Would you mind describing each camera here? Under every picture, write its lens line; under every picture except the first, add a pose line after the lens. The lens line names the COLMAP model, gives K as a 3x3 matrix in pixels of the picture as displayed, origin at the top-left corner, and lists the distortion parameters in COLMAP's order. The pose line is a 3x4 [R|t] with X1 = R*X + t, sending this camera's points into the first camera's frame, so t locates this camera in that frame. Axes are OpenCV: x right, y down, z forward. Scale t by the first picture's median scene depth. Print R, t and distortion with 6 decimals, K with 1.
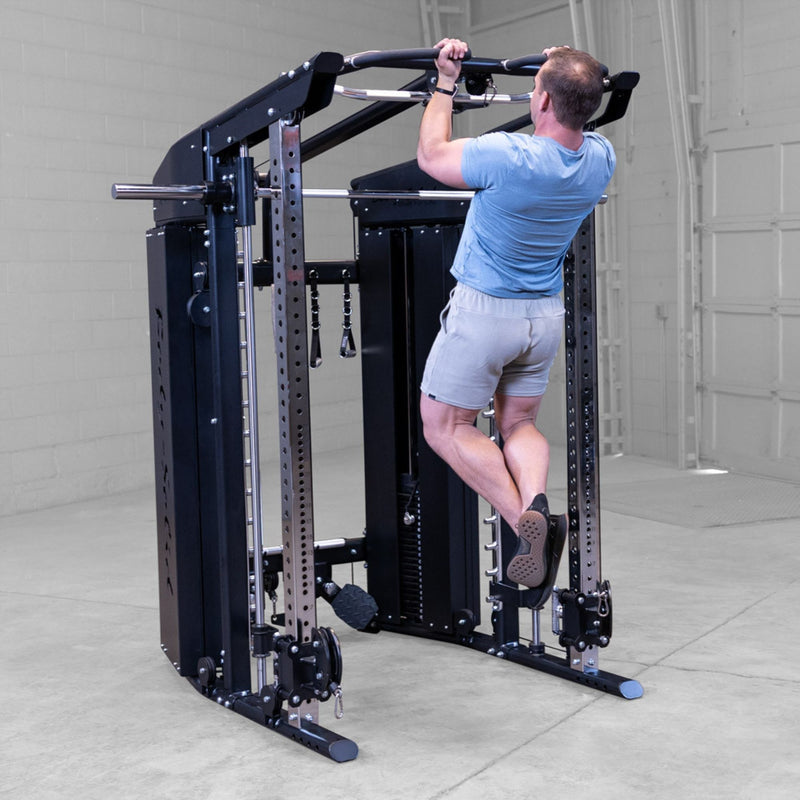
lens RADIAL K [[1586.3, 0, 430.6], [0, 1586.3, 382.8], [0, 0, 1]] dist [0.003429, 0.062723]
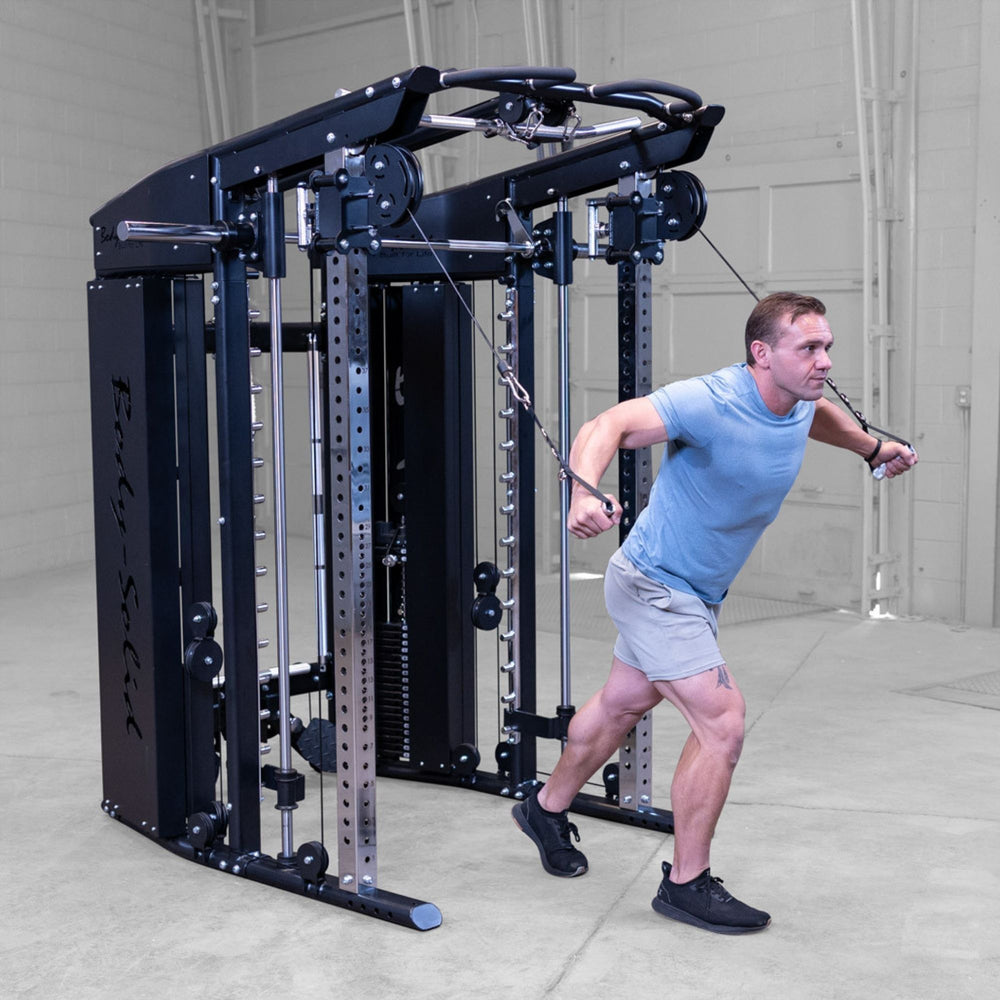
lens RADIAL K [[1904.2, 0, 501.6], [0, 1904.2, 539.5], [0, 0, 1]] dist [0.003255, 0.060448]
pose [[0.972748, -0.010609, 0.231621, -0.213491], [0.002520, 0.999377, 0.035194, -0.000048], [-0.231850, -0.033651, 0.972169, 0.025881]]
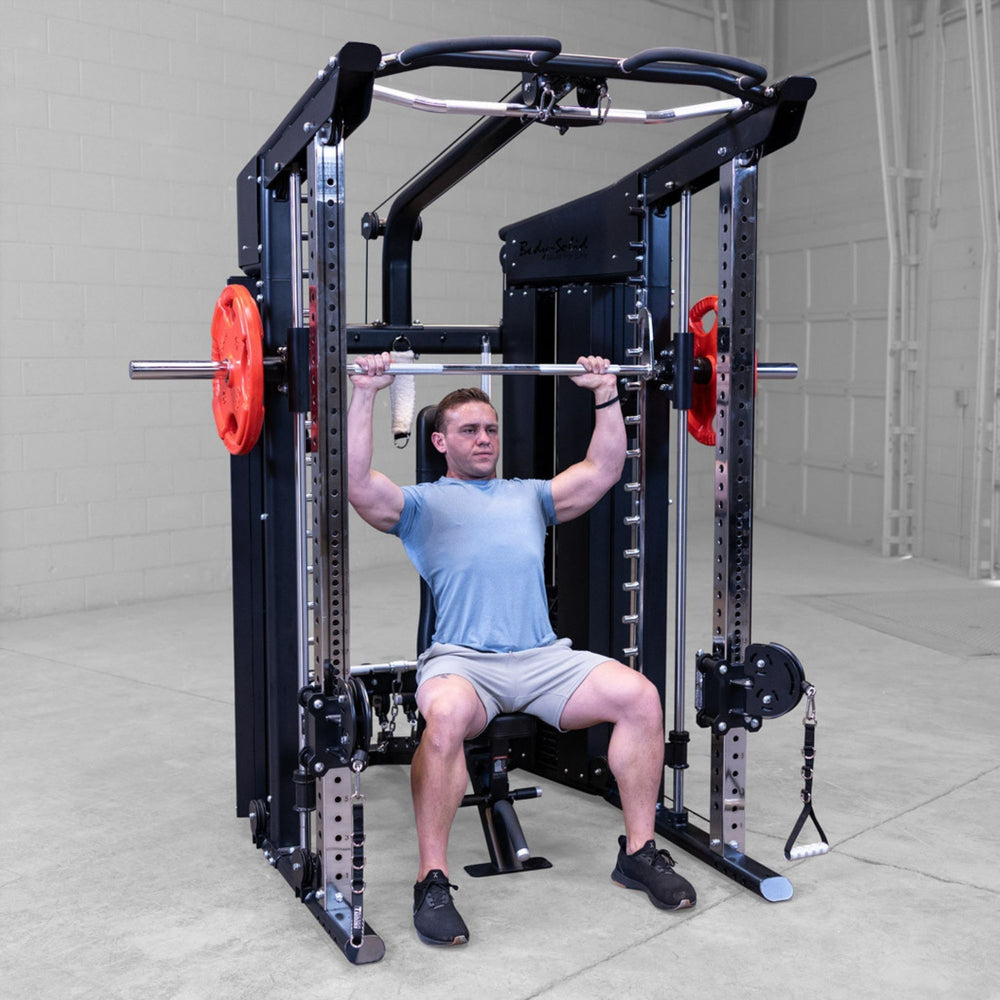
lens RADIAL K [[1532.5, 0, 474.6], [0, 1532.5, 502.5], [0, 0, 1]] dist [0.013833, -0.012694]
pose [[0.978272, 0.044731, -0.202444, 0.123370], [-0.038346, 0.998639, 0.035354, -0.014594], [0.203750, -0.026823, 0.978656, 0.241986]]
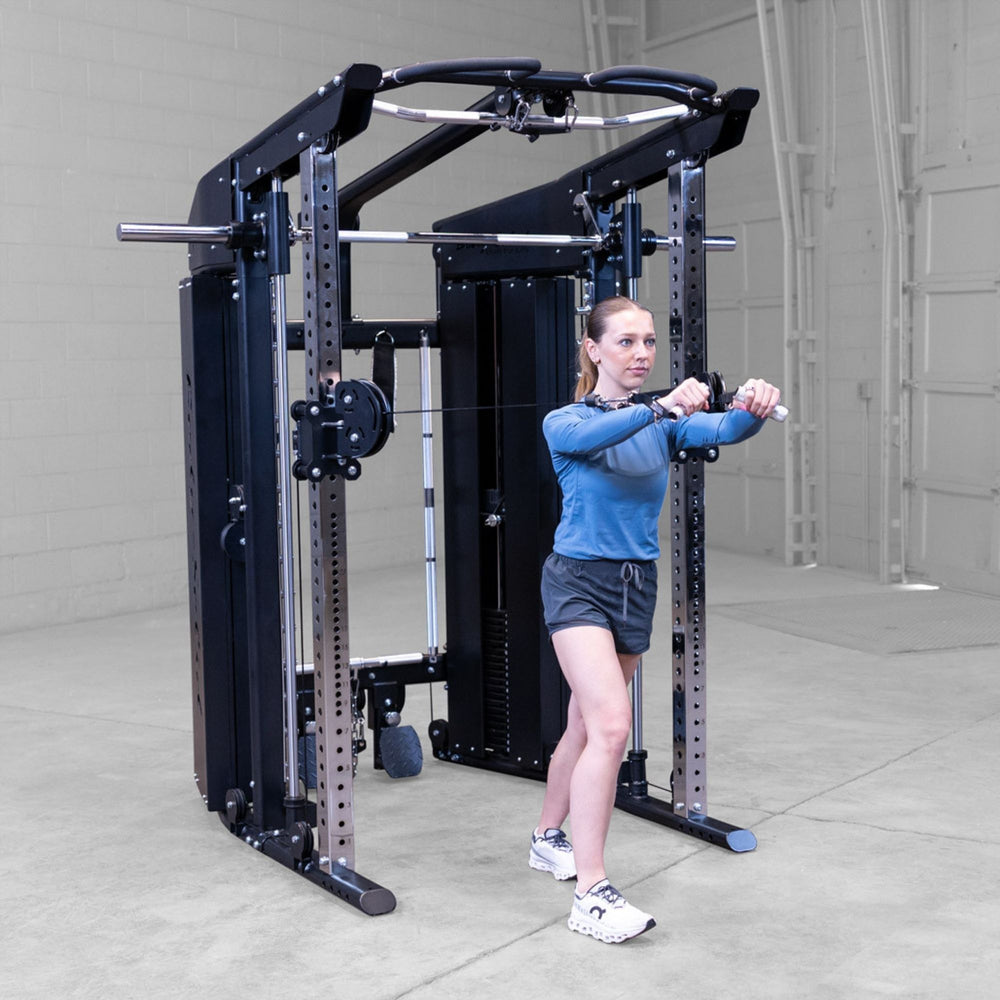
lens RADIAL K [[1920.6, 0, 498.6], [0, 1920.6, 520.6], [0, 0, 1]] dist [0.009842, 0.029385]
pose [[0.997096, 0.014711, -0.074722, 0.071381], [-0.013133, 0.999681, 0.021563, 0.006728], [0.075015, -0.020519, 0.996971, -0.002847]]
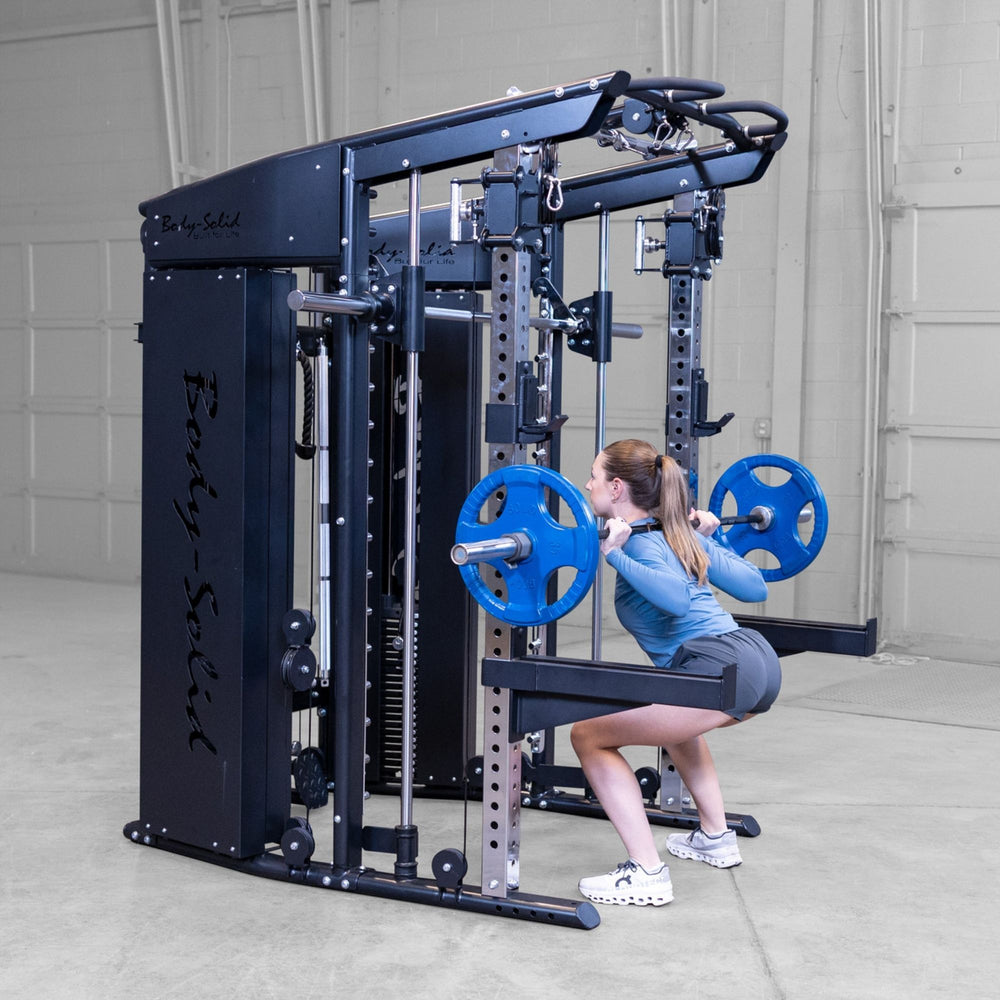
lens RADIAL K [[1924.7, 0, 592.8], [0, 1924.7, 501.8], [0, 0, 1]] dist [0.004190, 0.034396]
pose [[0.855756, 0.007419, 0.517326, -0.499752], [-0.001932, 0.999936, -0.011145, 0.024028], [-0.517375, 0.008538, 0.855716, 0.121313]]
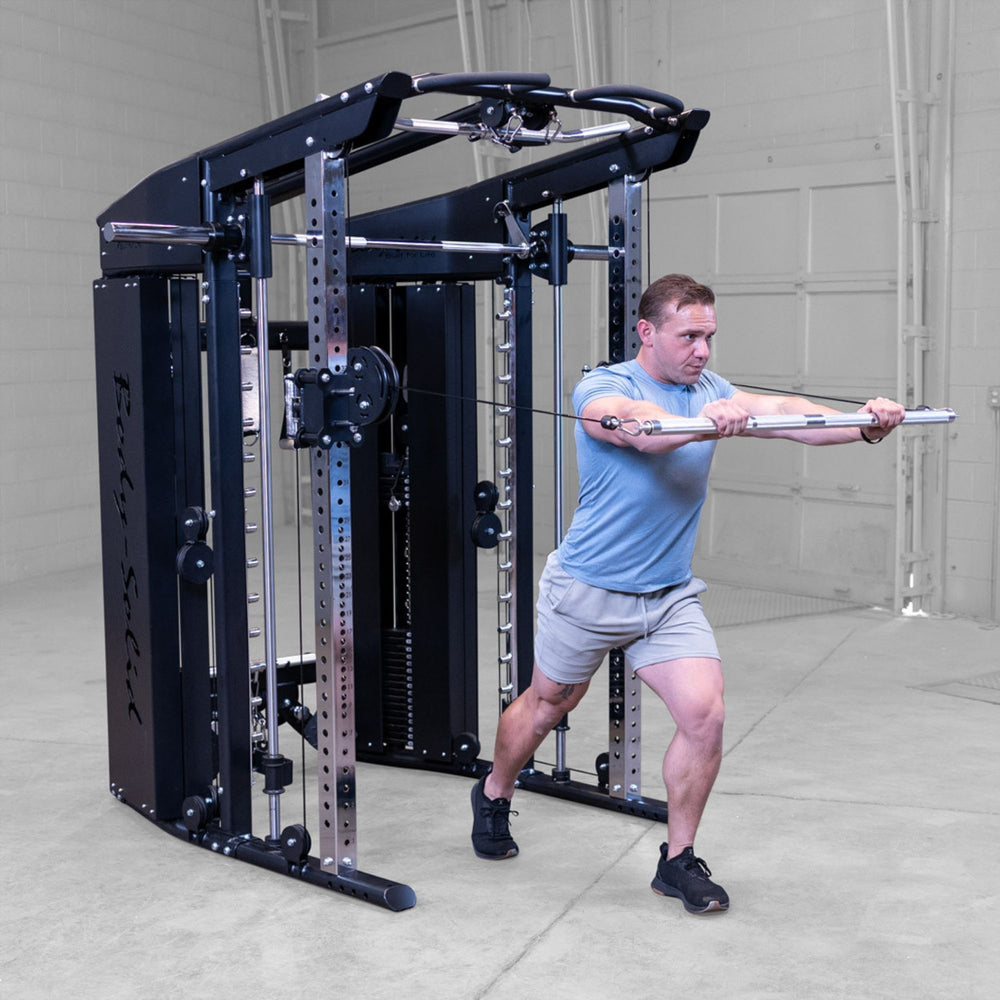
lens RADIAL K [[1888.9, 0, 545.3], [0, 1888.9, 563.5], [0, 0, 1]] dist [0.013867, 0.004239]
pose [[0.979086, -0.006854, 0.203329, -0.160652], [-0.003178, 0.998795, 0.048970, 0.001173], [-0.203420, -0.048592, 0.977885, -0.004571]]
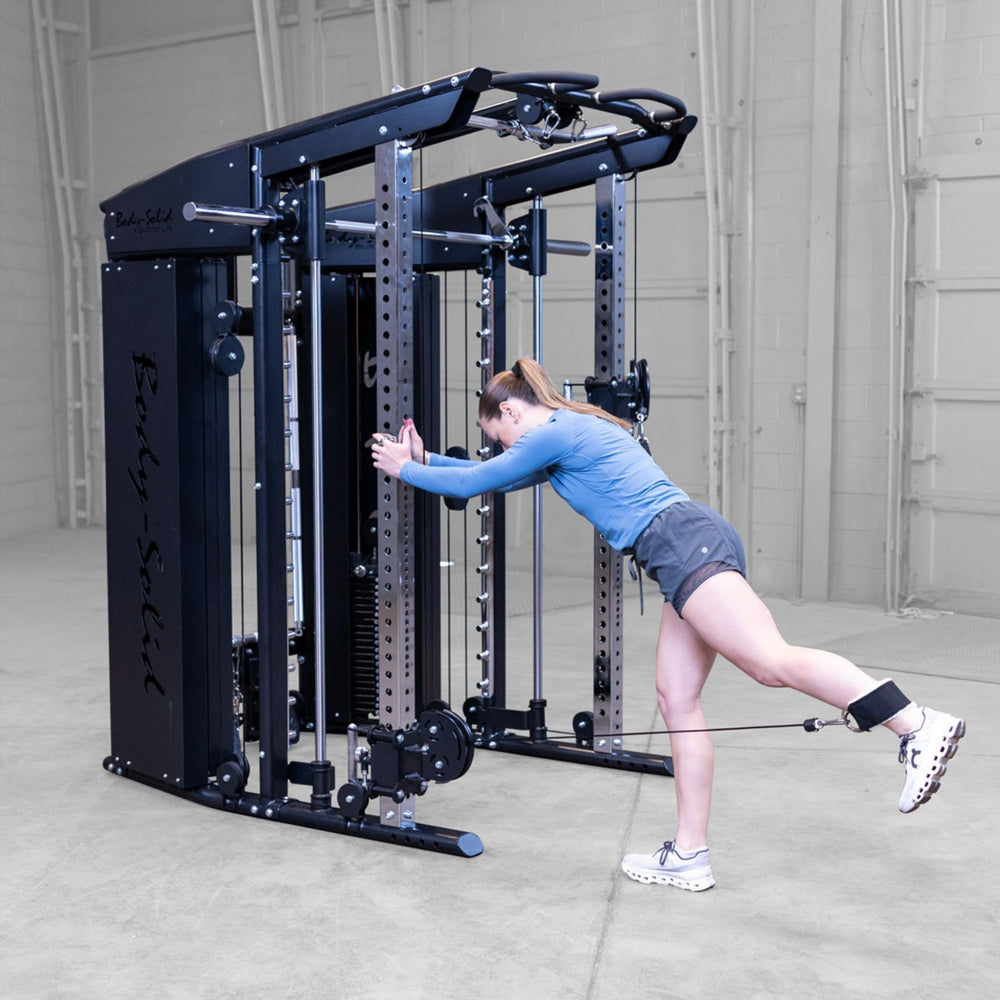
lens RADIAL K [[1823.5, 0, 539.8], [0, 1823.5, 523.4], [0, 0, 1]] dist [0.000523, 0.056865]
pose [[0.918790, -0.013307, 0.394523, -0.372003], [0.005725, 0.999776, 0.020389, 0.024070], [-0.394705, -0.016475, 0.918660, 0.027087]]
